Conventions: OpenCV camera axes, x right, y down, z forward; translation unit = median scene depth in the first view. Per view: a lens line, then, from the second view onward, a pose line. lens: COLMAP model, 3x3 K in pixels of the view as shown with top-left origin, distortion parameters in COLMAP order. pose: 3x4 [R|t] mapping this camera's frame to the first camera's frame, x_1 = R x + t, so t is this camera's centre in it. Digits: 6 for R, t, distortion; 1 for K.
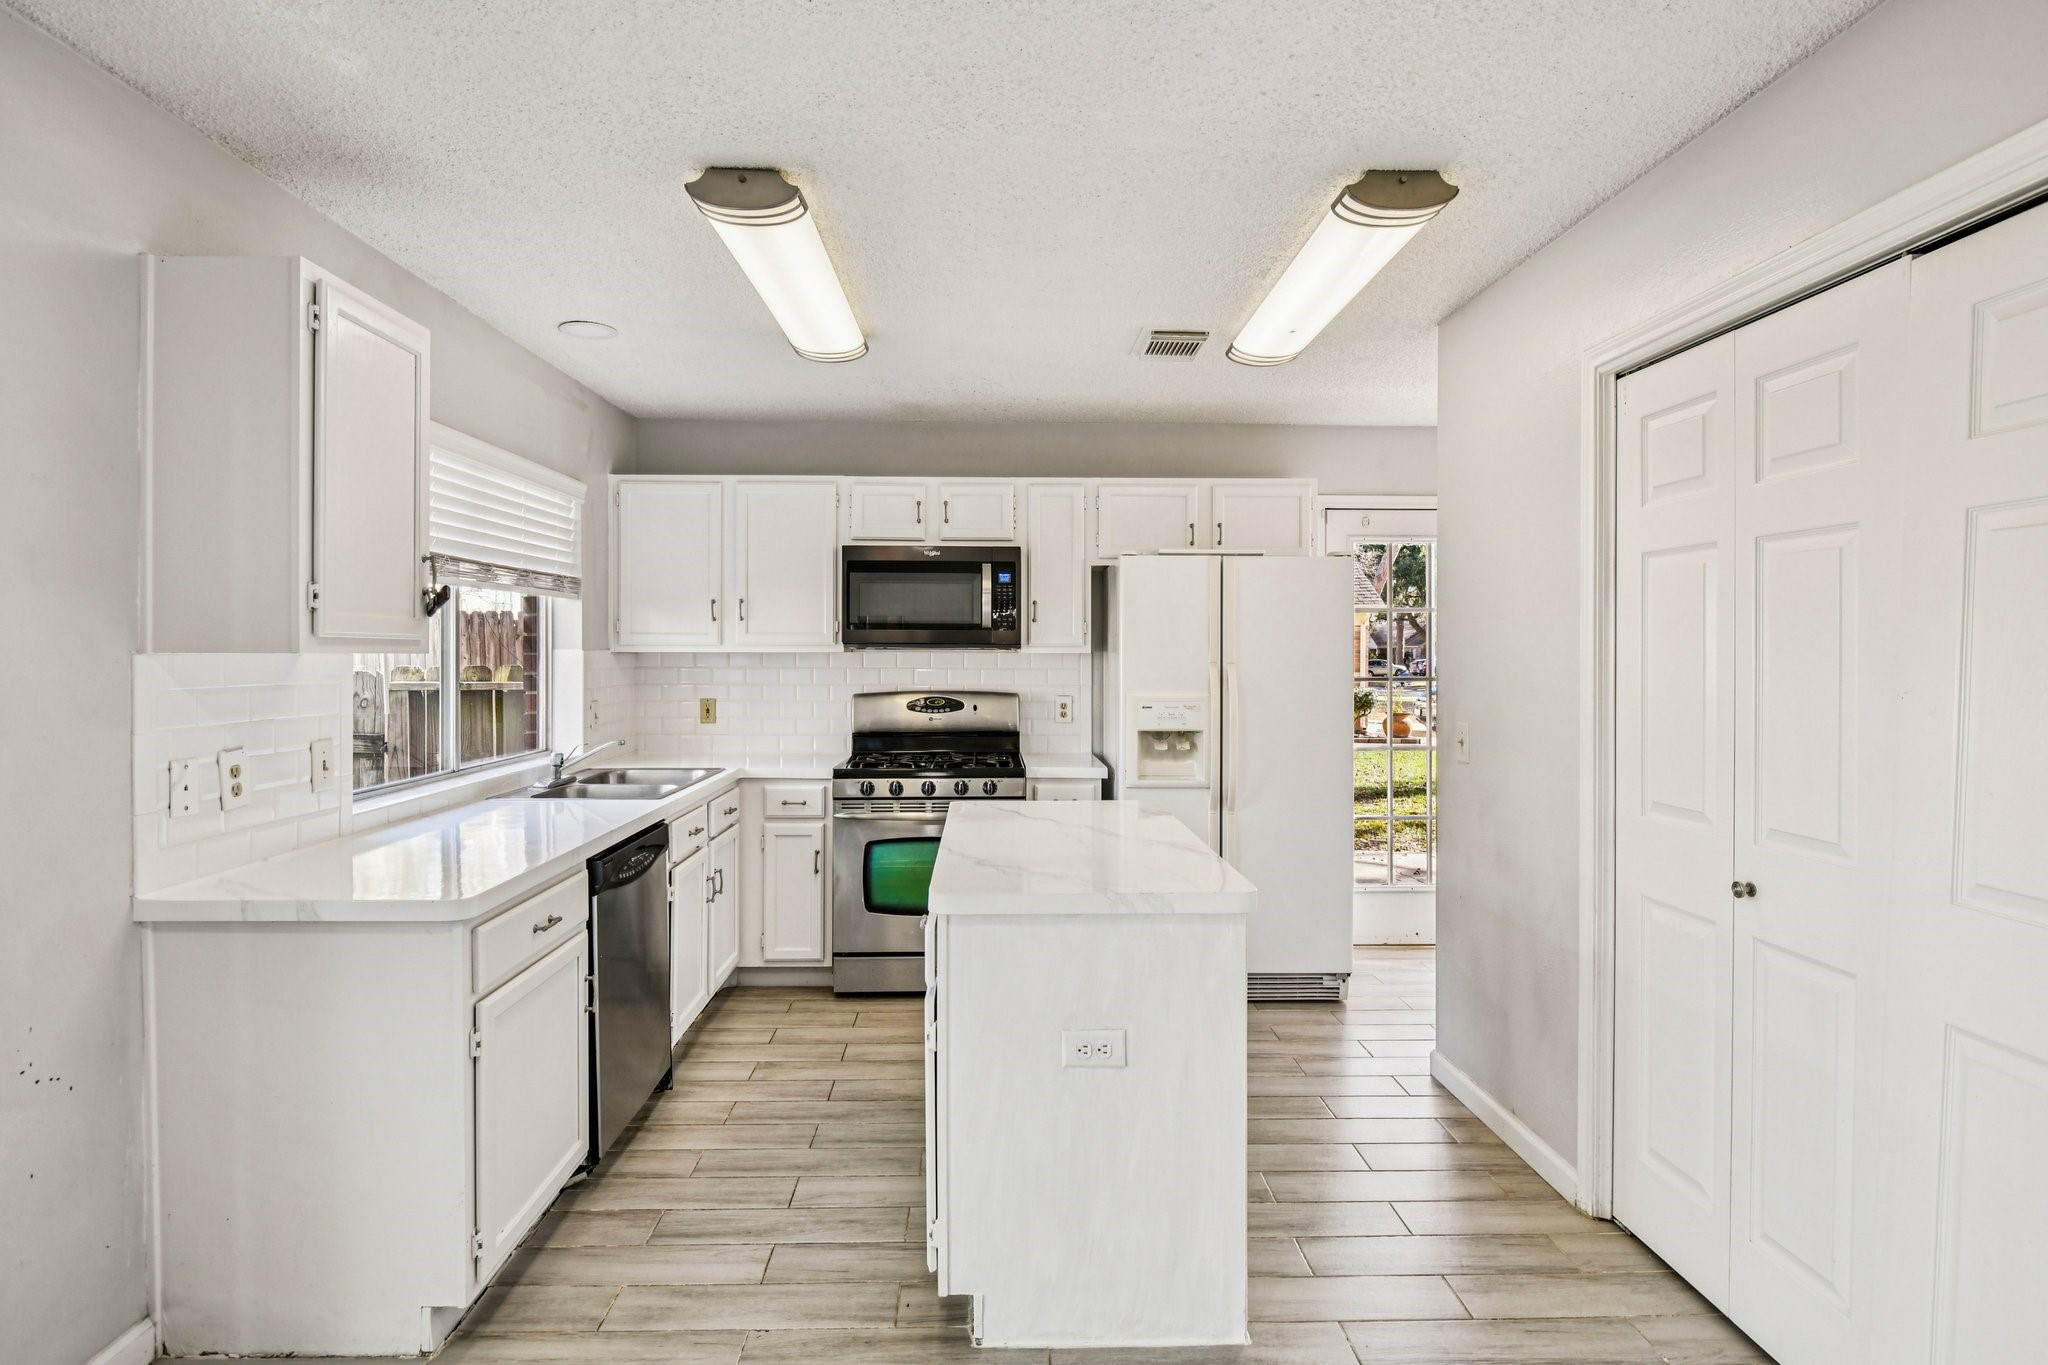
lens RADIAL K [[1004.3, 0, 1007.1], [0, 1004.3, 671.0], [0, 0, 1]] dist [-0.002077, -0.005864]
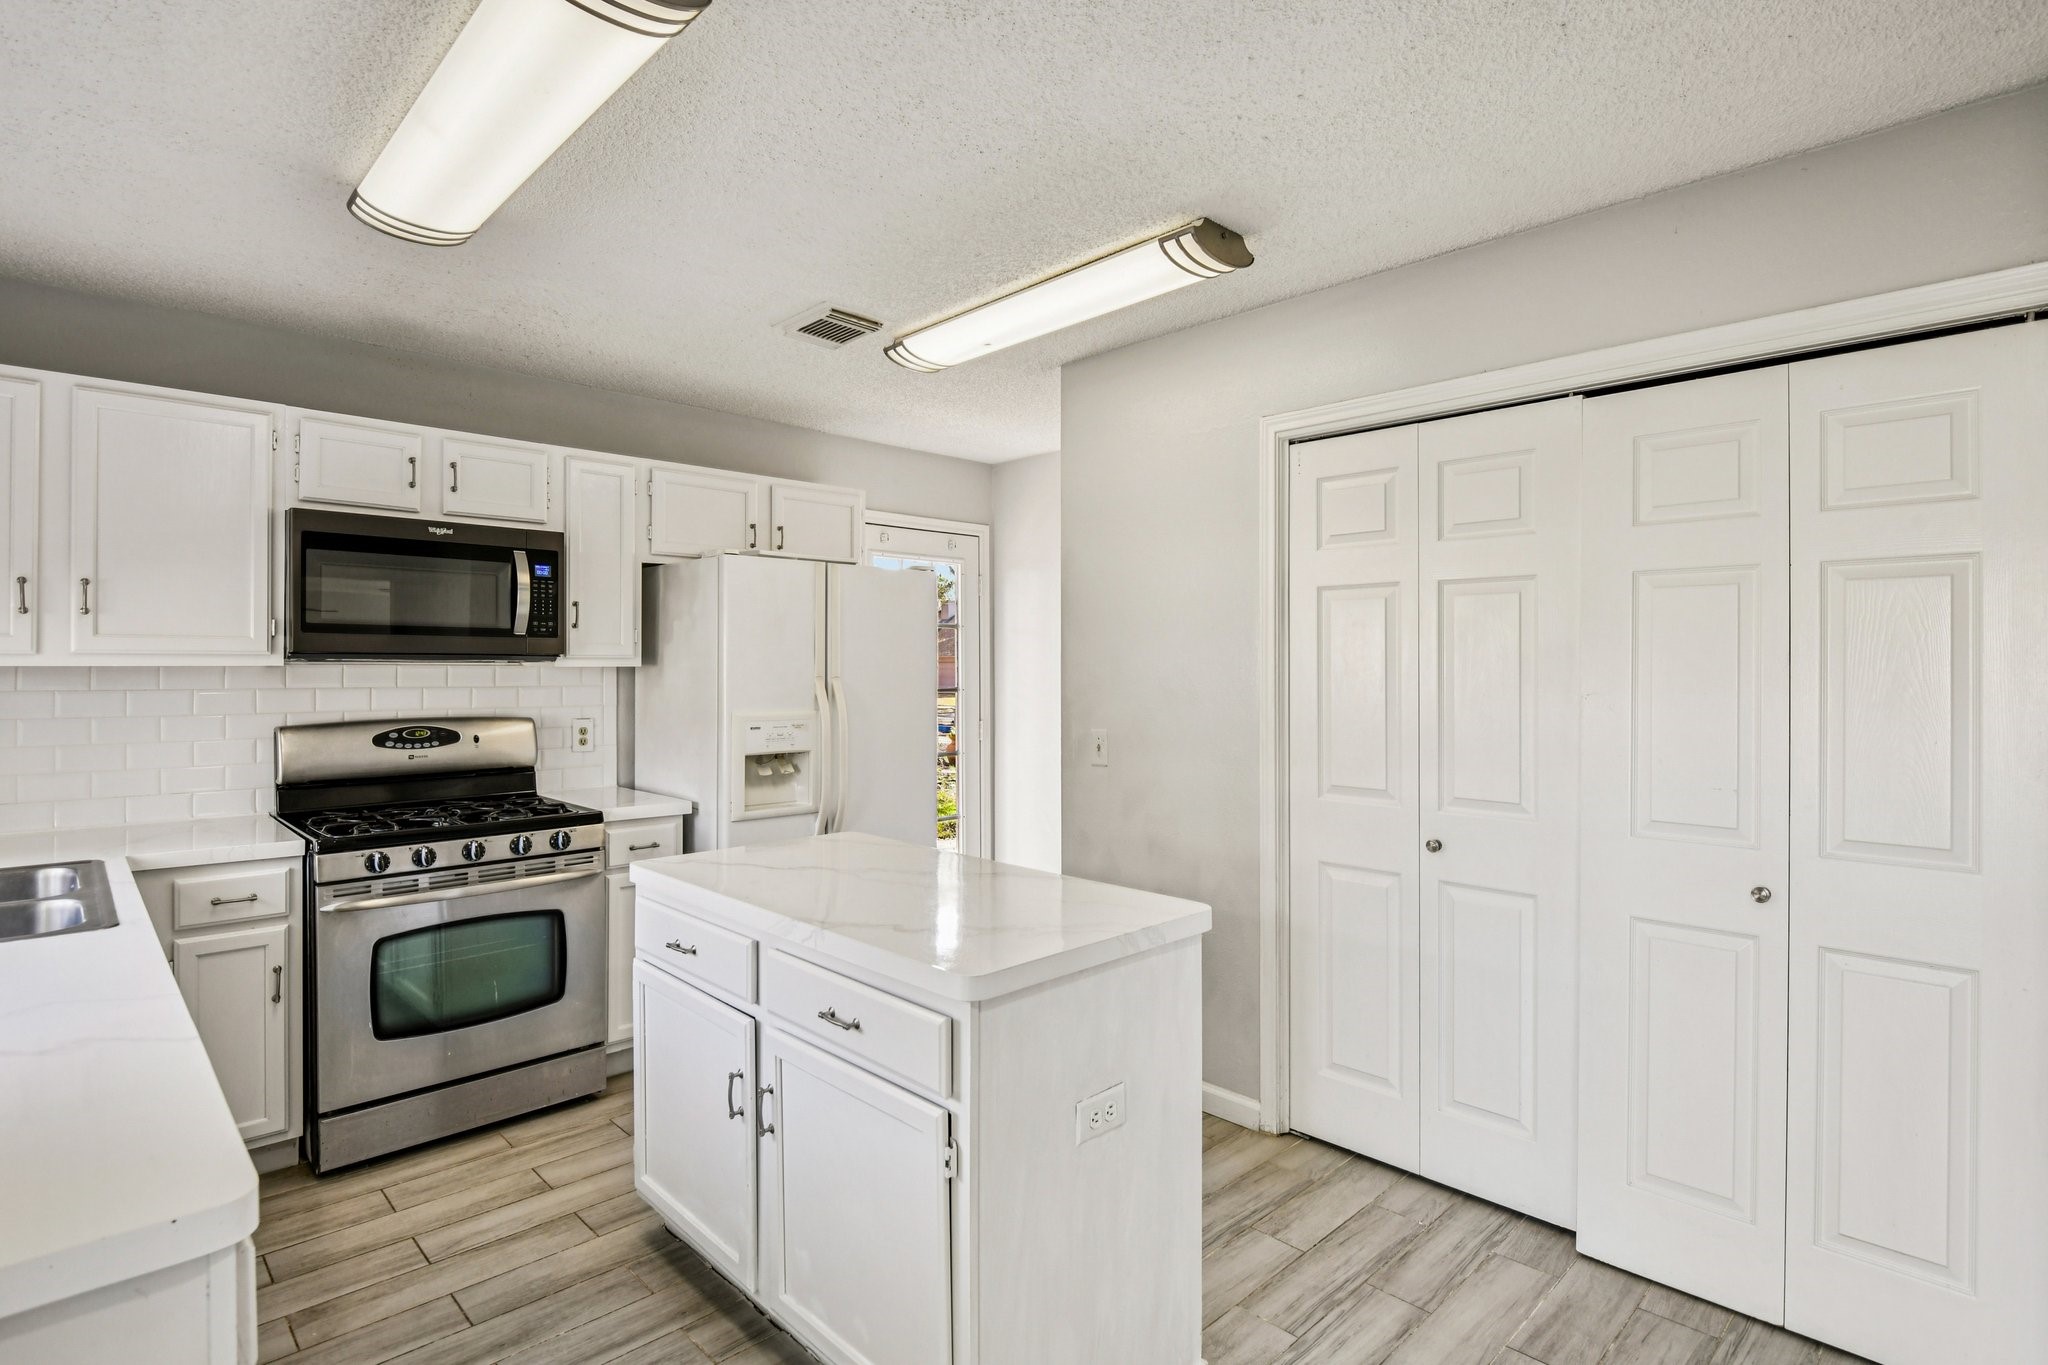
lens RADIAL K [[1004.3, 0, 1008.8], [0, 1004.3, 671.3], [0, 0, 1]] dist [-0.002077, -0.005864]
pose [[0.739904, -0.005227, 0.672692, -0.285601], [0.012058, 0.999912, -0.005494, -0.006149], [-0.672604, 0.012177, 0.739903, 0.194974]]
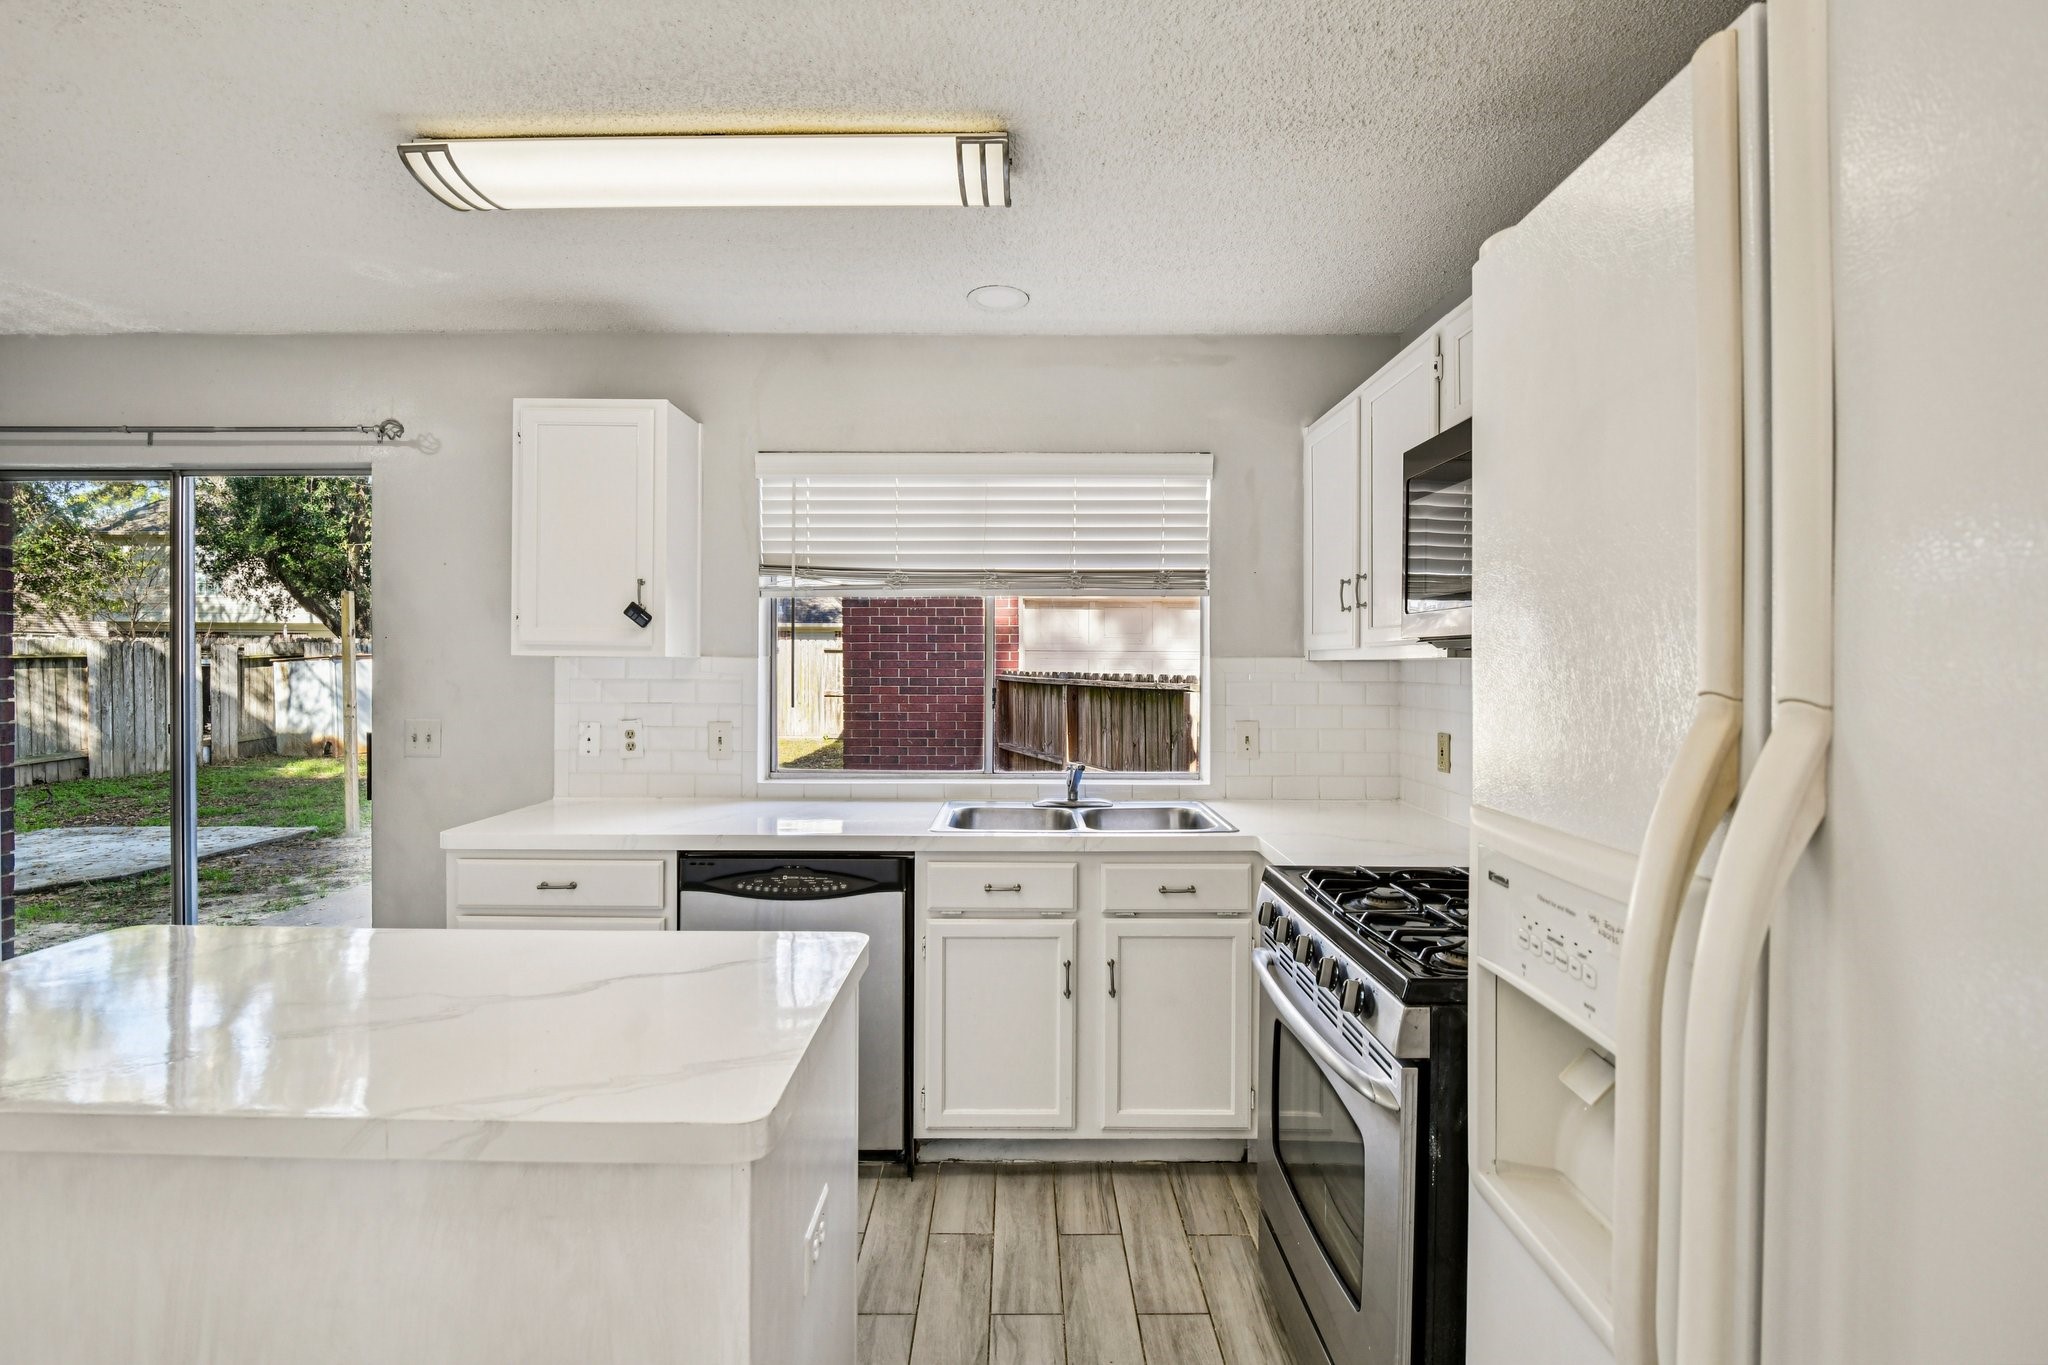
lens RADIAL K [[936.7, 0, 1021.2], [0, 936.7, 661.8], [0, 0, 1]] dist [-0.008056, -0.002667]
pose [[-0.015275, -0.004008, -0.999875, 0.355670], [-0.024506, 0.999693, -0.003633, -0.010748], [0.999583, 0.024448, -0.015369, 0.880956]]
